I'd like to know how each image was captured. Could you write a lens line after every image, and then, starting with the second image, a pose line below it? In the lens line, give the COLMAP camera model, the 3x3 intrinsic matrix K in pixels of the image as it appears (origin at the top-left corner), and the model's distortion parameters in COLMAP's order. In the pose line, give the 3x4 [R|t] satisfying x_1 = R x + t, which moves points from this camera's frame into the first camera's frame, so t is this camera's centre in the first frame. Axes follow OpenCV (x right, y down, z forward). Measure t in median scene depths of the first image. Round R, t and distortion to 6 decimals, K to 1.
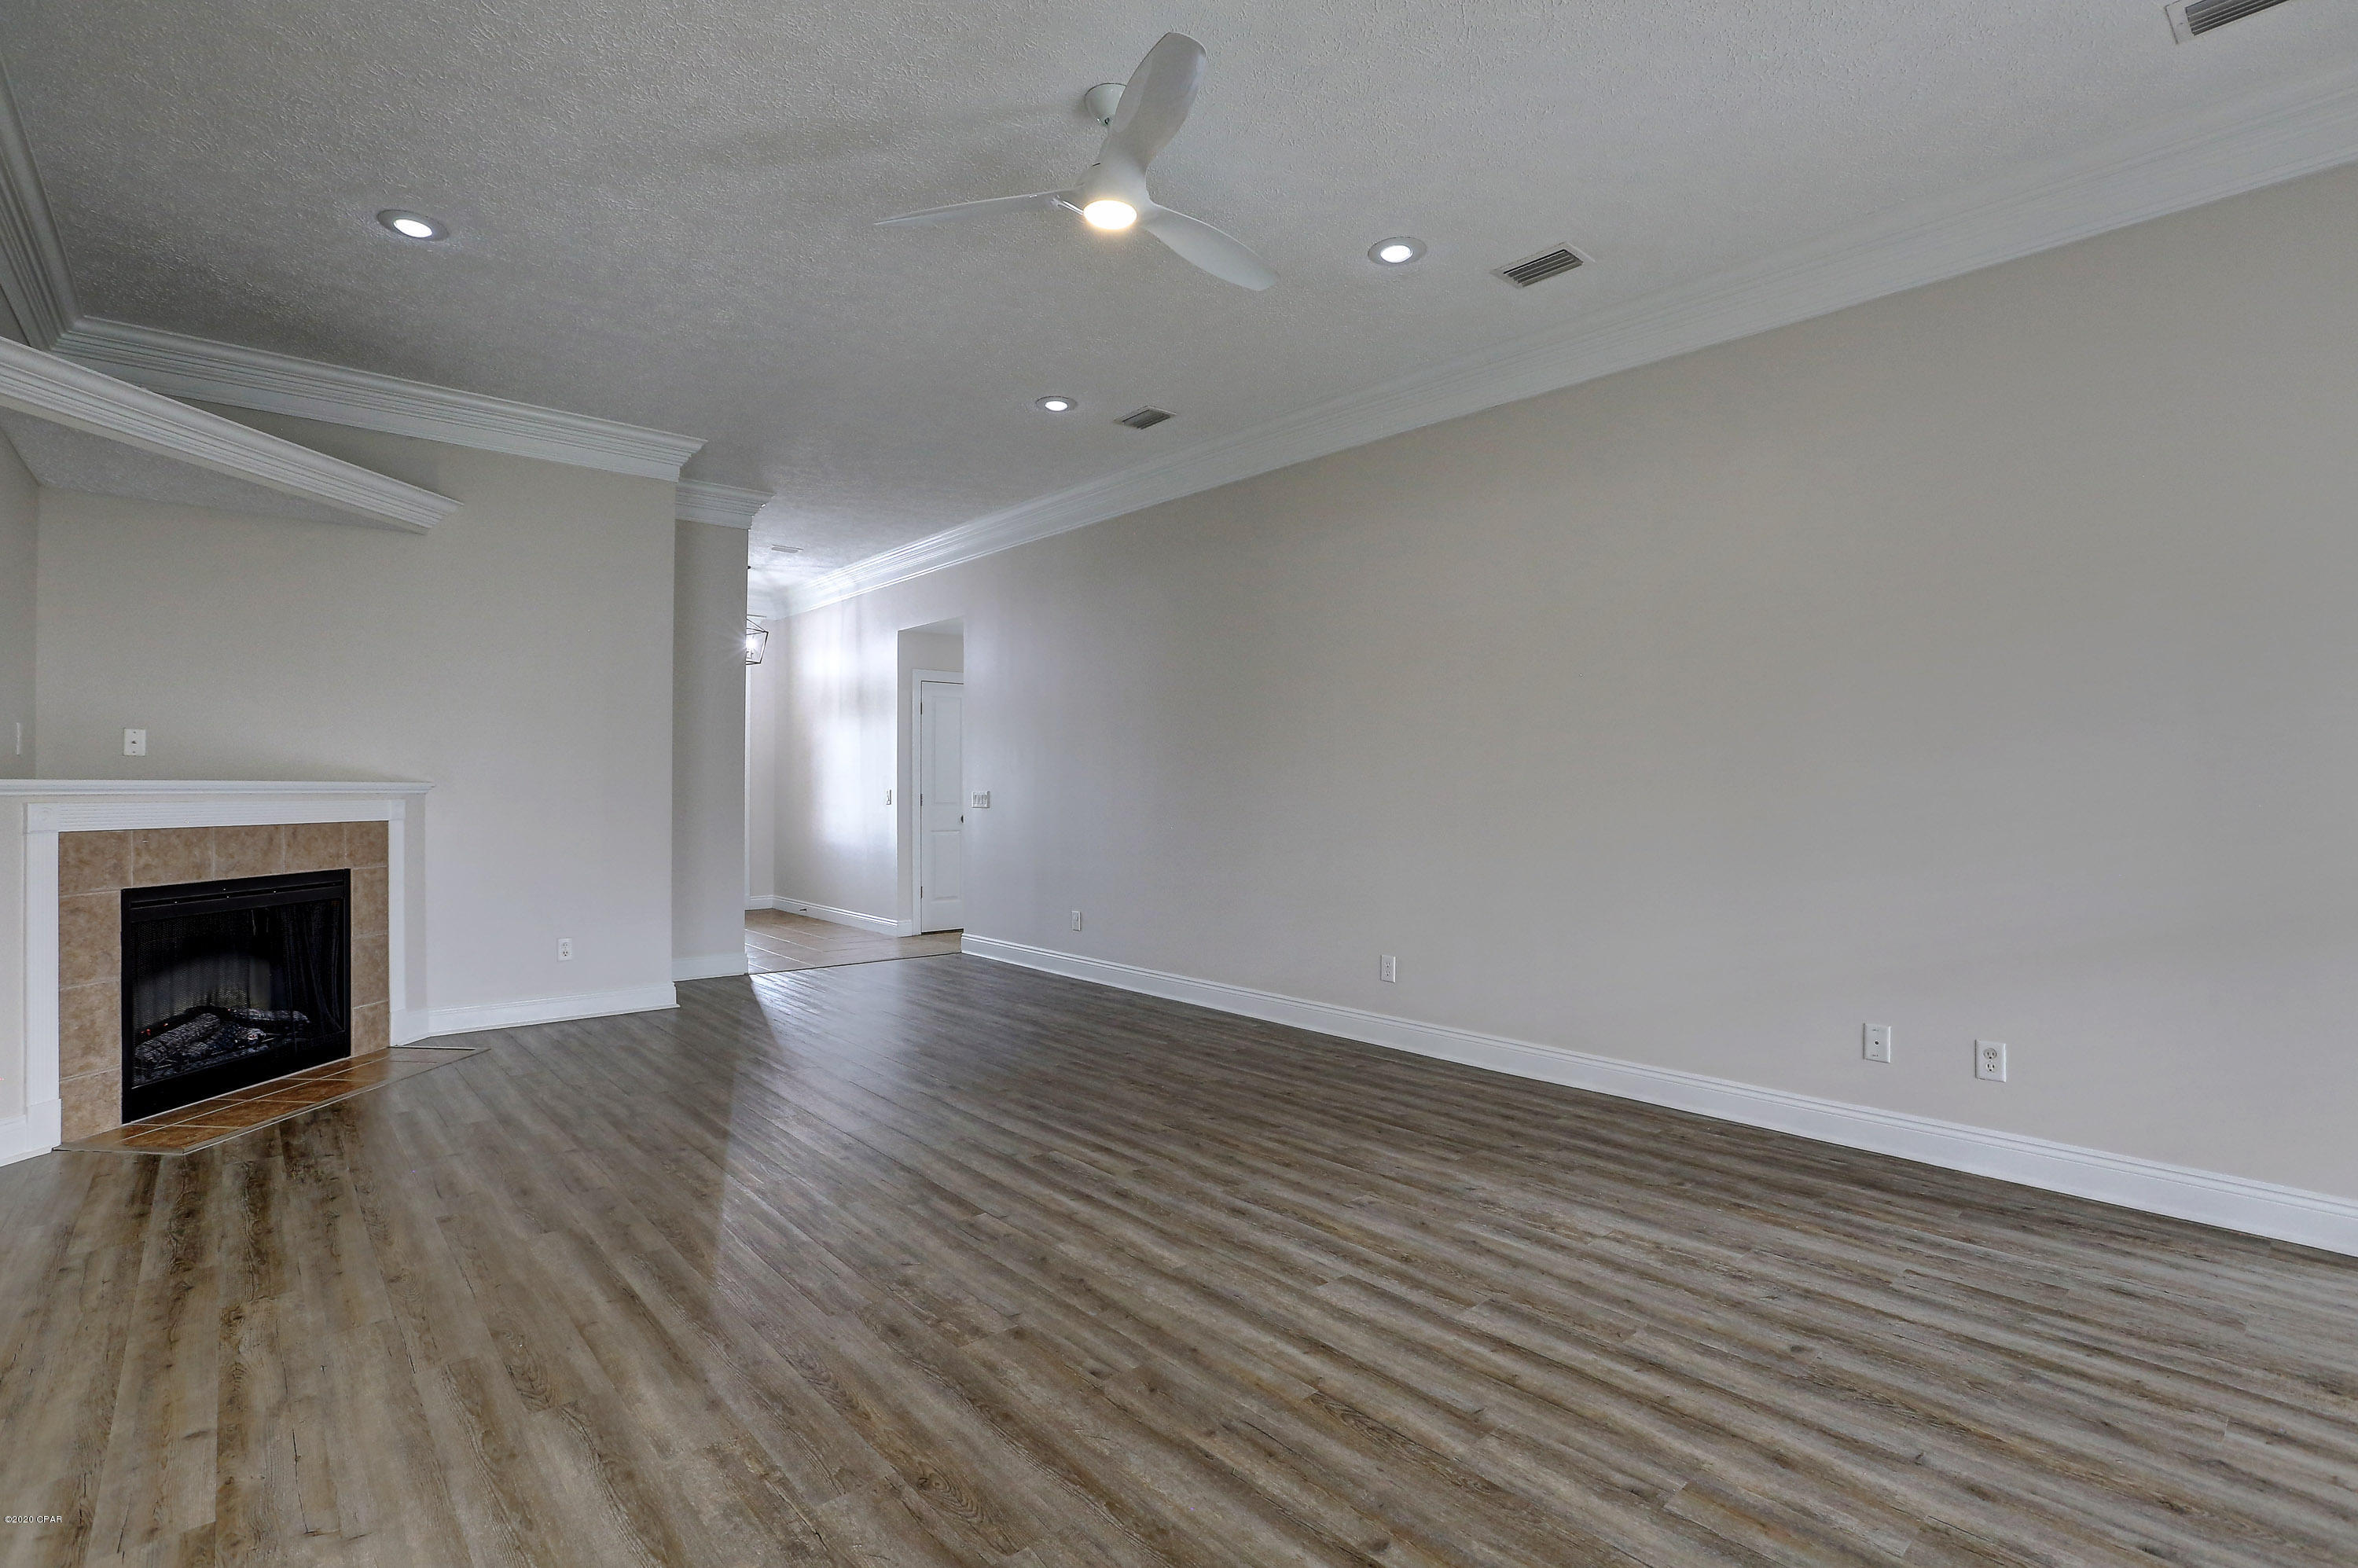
lens RADIAL K [[1092.2, 0, 1188.6], [0, 1092.2, 807.8], [0, 0, 1]] dist [-0.029938, 0.006556]
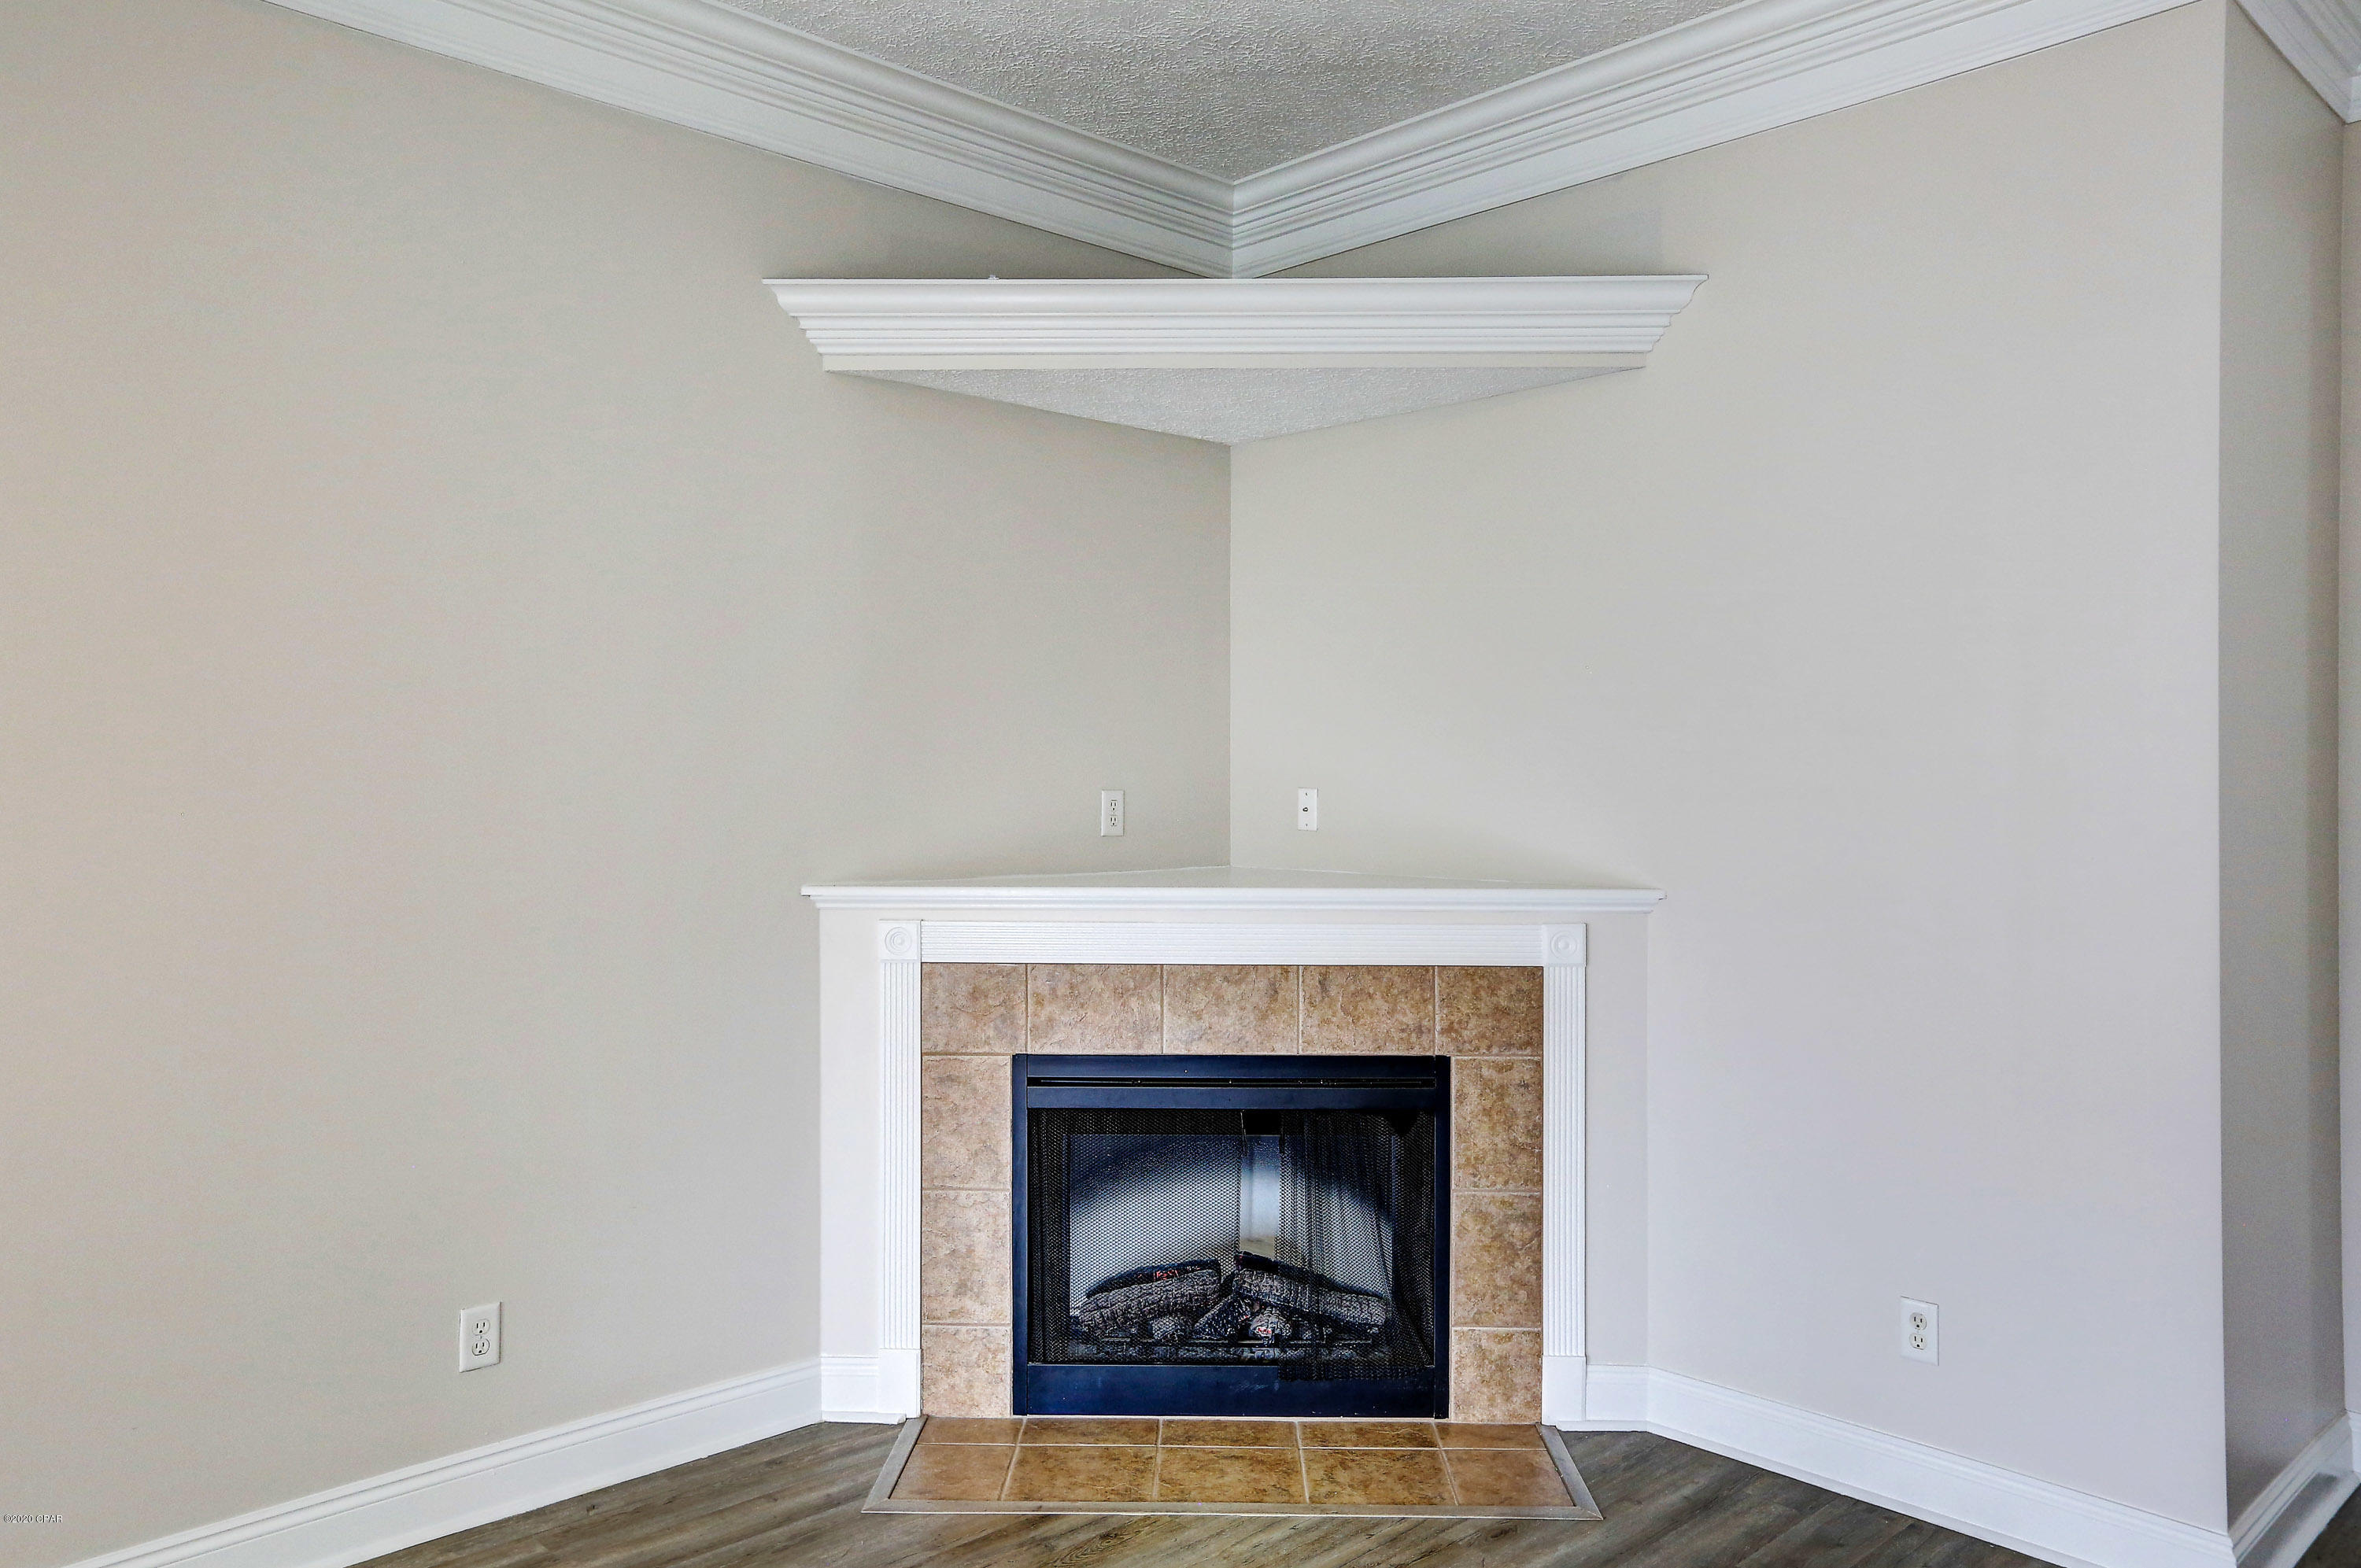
lens RADIAL K [[1686.3, 0, 1183.2], [0, 1686.3, 768.3], [0, 0, 1]] dist [-0.004800, 0.001118]
pose [[0.040341, -0.005371, -0.999172, 0.028805], [-0.019938, 0.999782, -0.006179, -0.082739], [0.998987, 0.020171, 0.040225, 0.933143]]
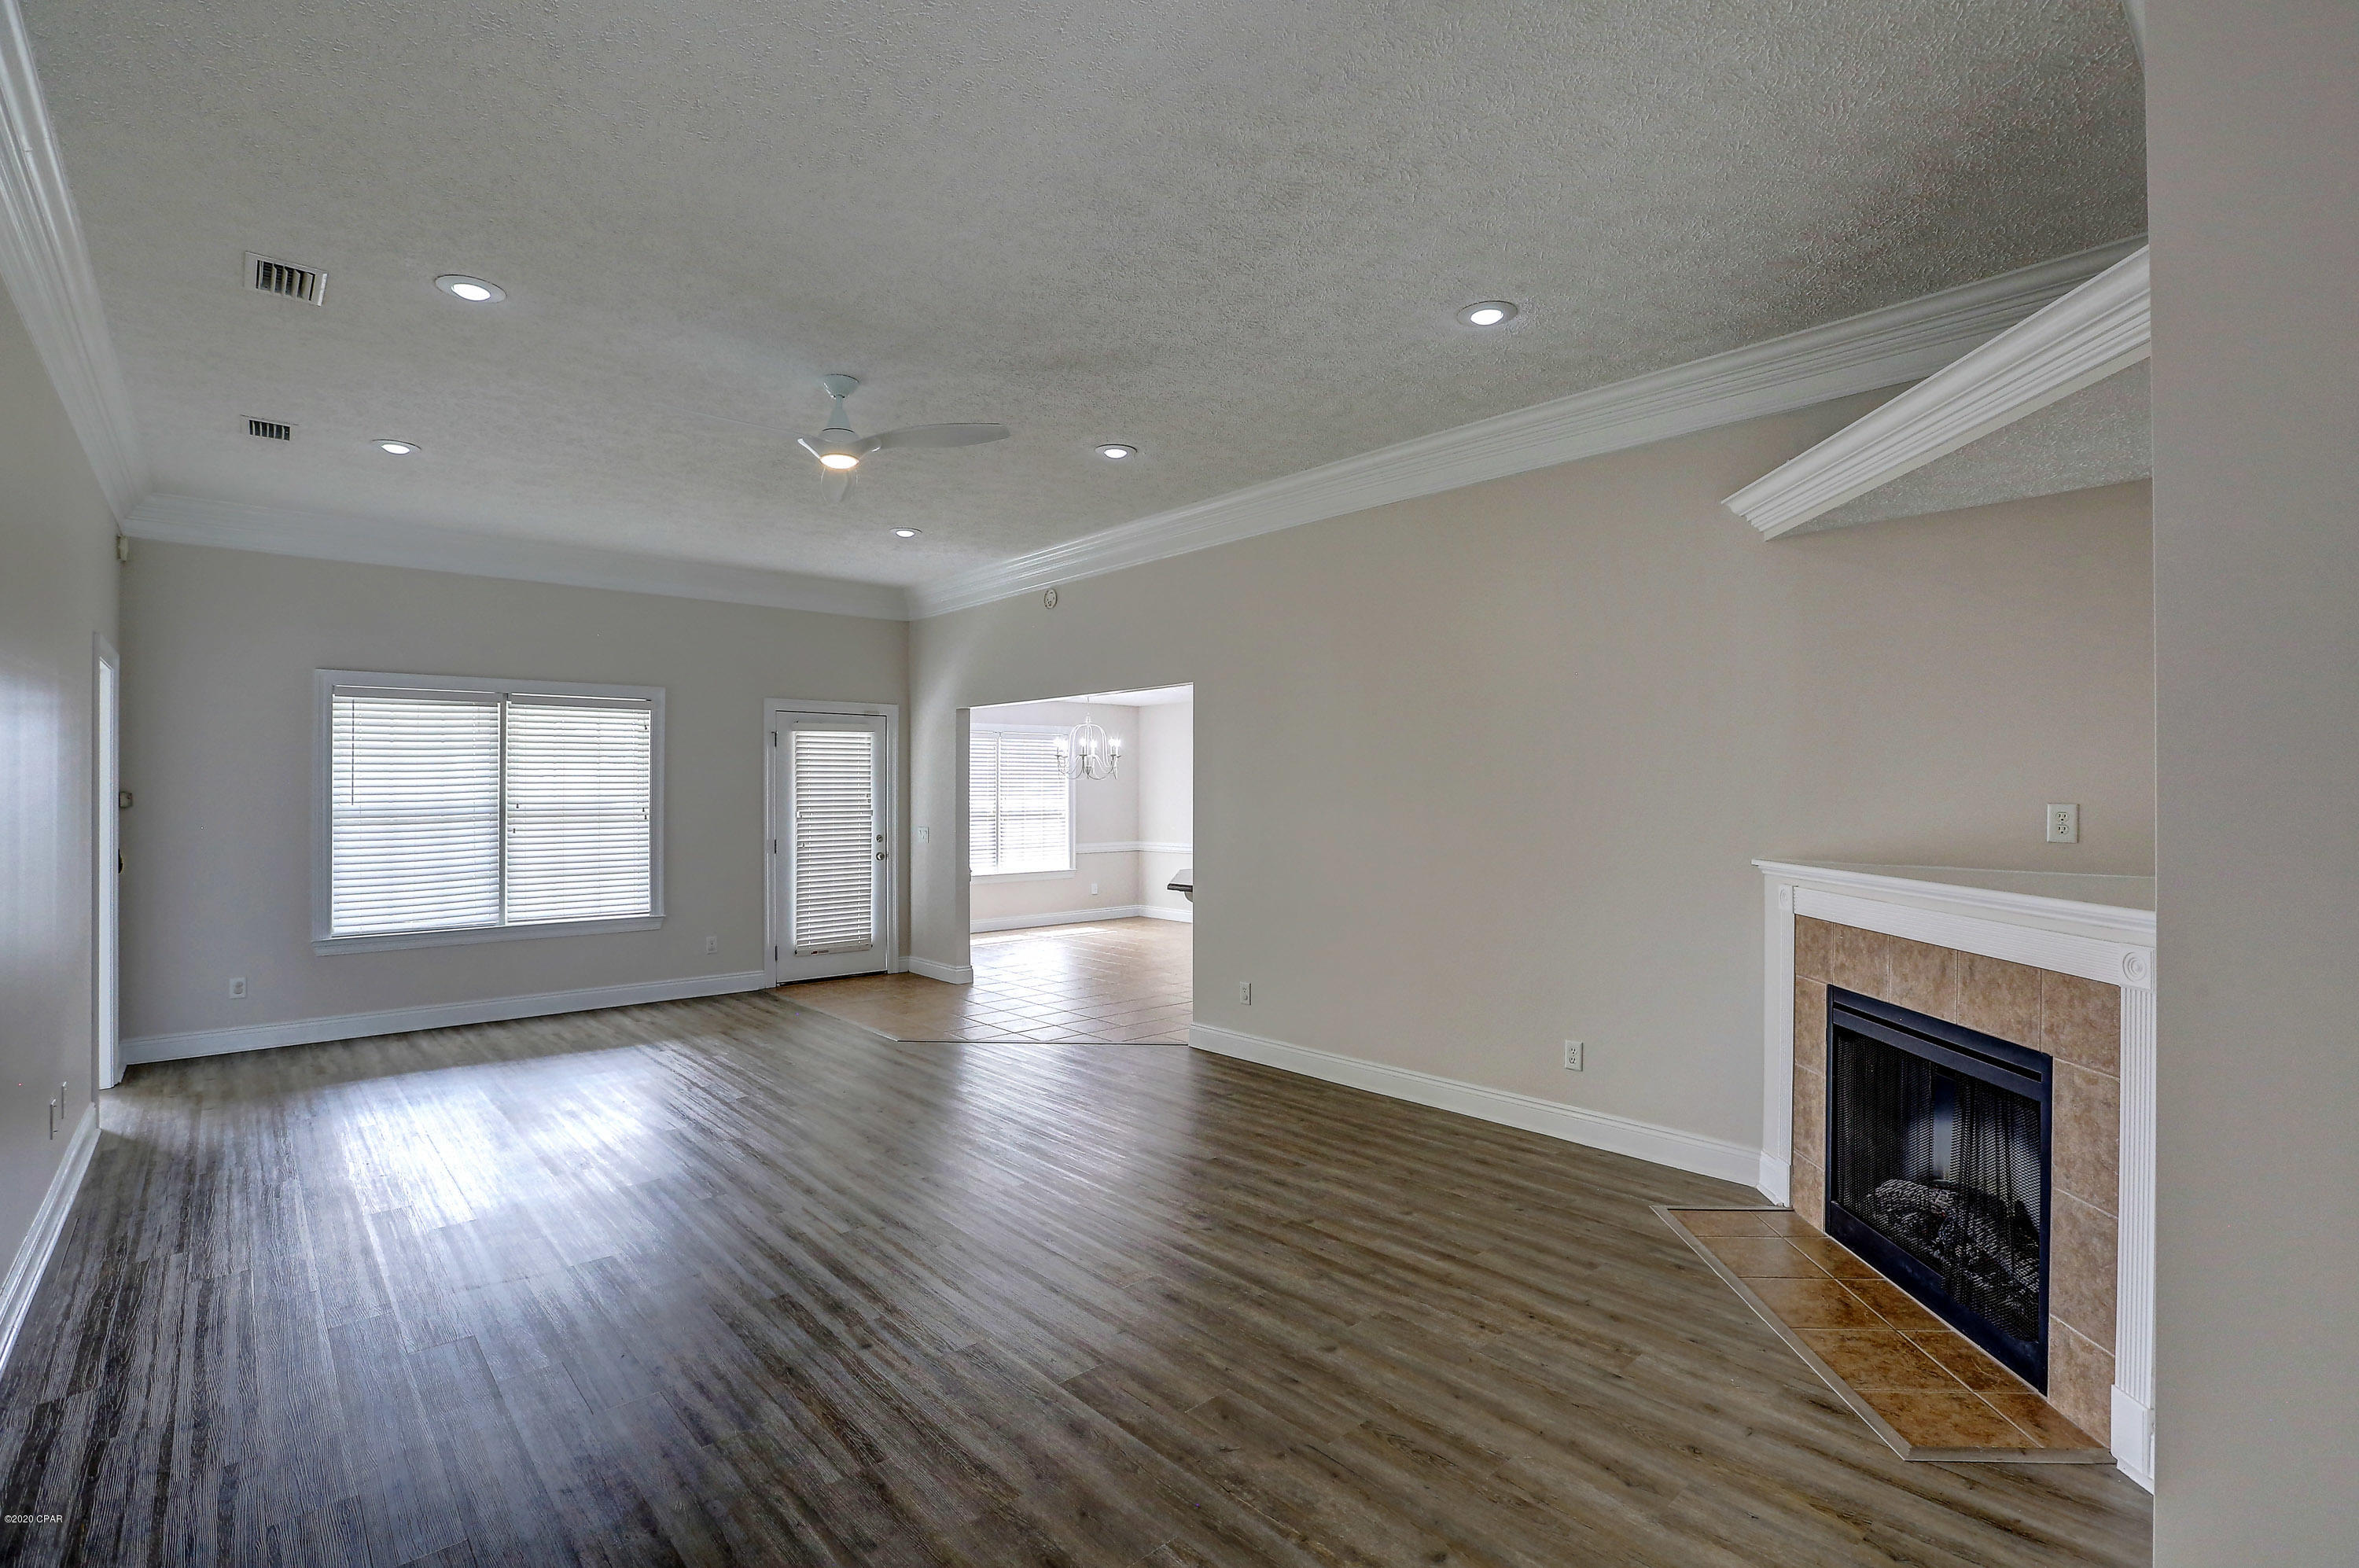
lens RADIAL K [[1092.7, 0, 1168.7], [0, 1092.7, 802.7], [0, 0, 1]] dist [-0.029938, 0.006556]
pose [[-0.999848, 0.001883, 0.017347, -0.384394], [0.002289, 0.999723, 0.023410, -0.094430], [-0.017298, 0.023446, -0.999575, 1.724048]]
